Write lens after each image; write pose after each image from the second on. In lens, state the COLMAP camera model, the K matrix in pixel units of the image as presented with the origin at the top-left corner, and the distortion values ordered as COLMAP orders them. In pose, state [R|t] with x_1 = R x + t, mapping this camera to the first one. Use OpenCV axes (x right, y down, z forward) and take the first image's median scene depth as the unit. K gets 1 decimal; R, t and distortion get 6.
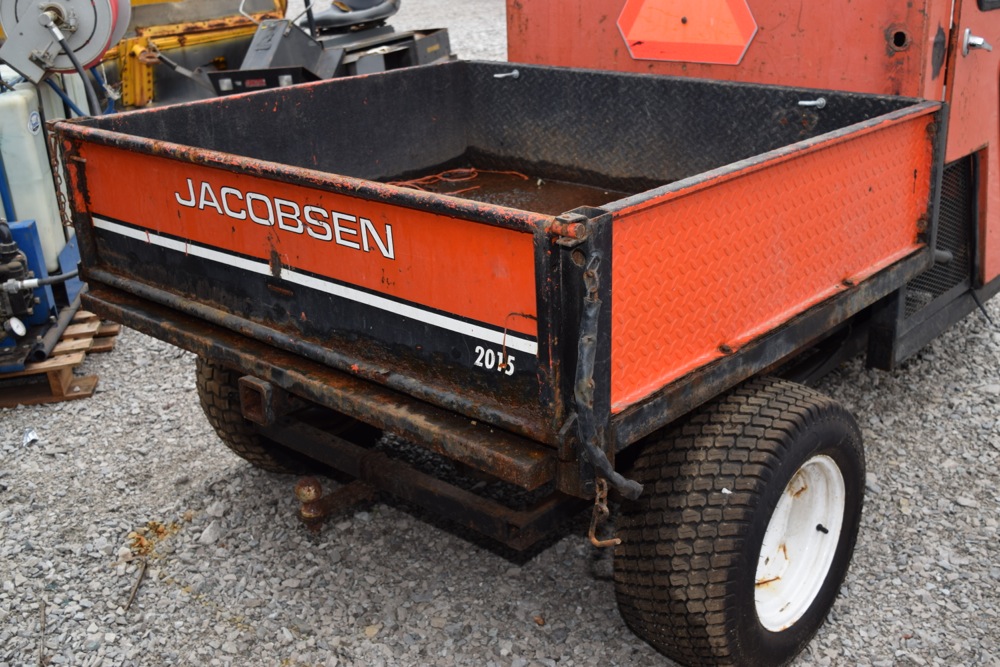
lens RADIAL K [[1130.6, 0, 503.9], [0, 1130.6, 332.5], [0, 0, 1]] dist [-0.055568, -0.001344]
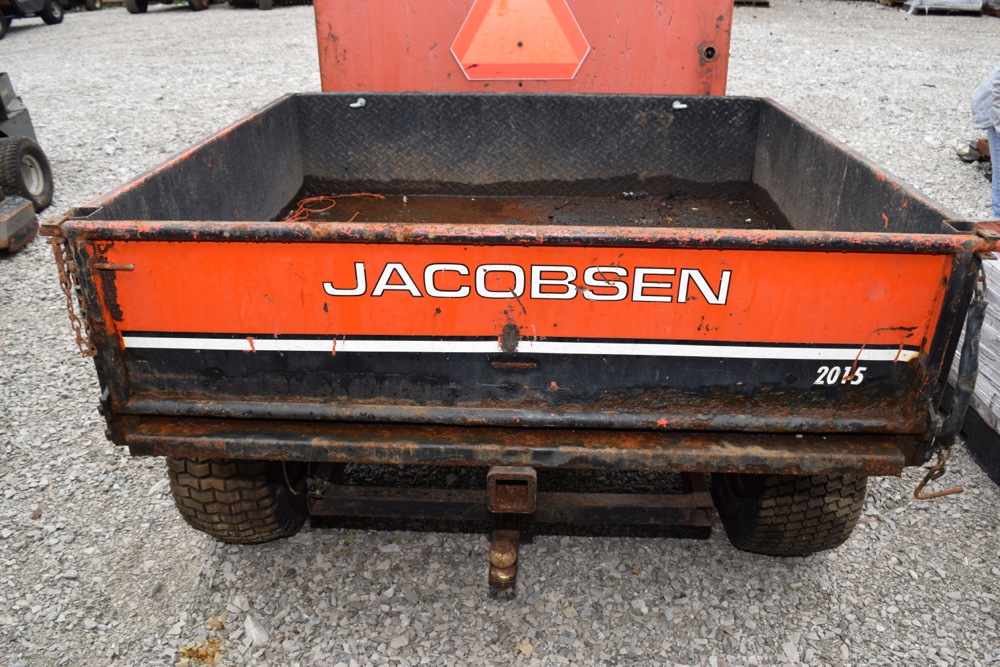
lens RADIAL K [[783.7, 0, 505.5], [0, 783.7, 331.8], [0, 0, 1]] dist [-0.098423, 0.026867]
pose [[0.771119, -0.252592, 0.584442, -0.521027], [0.200352, 0.967572, 0.153831, -0.148811], [-0.604346, -0.001528, 0.796720, 0.475686]]
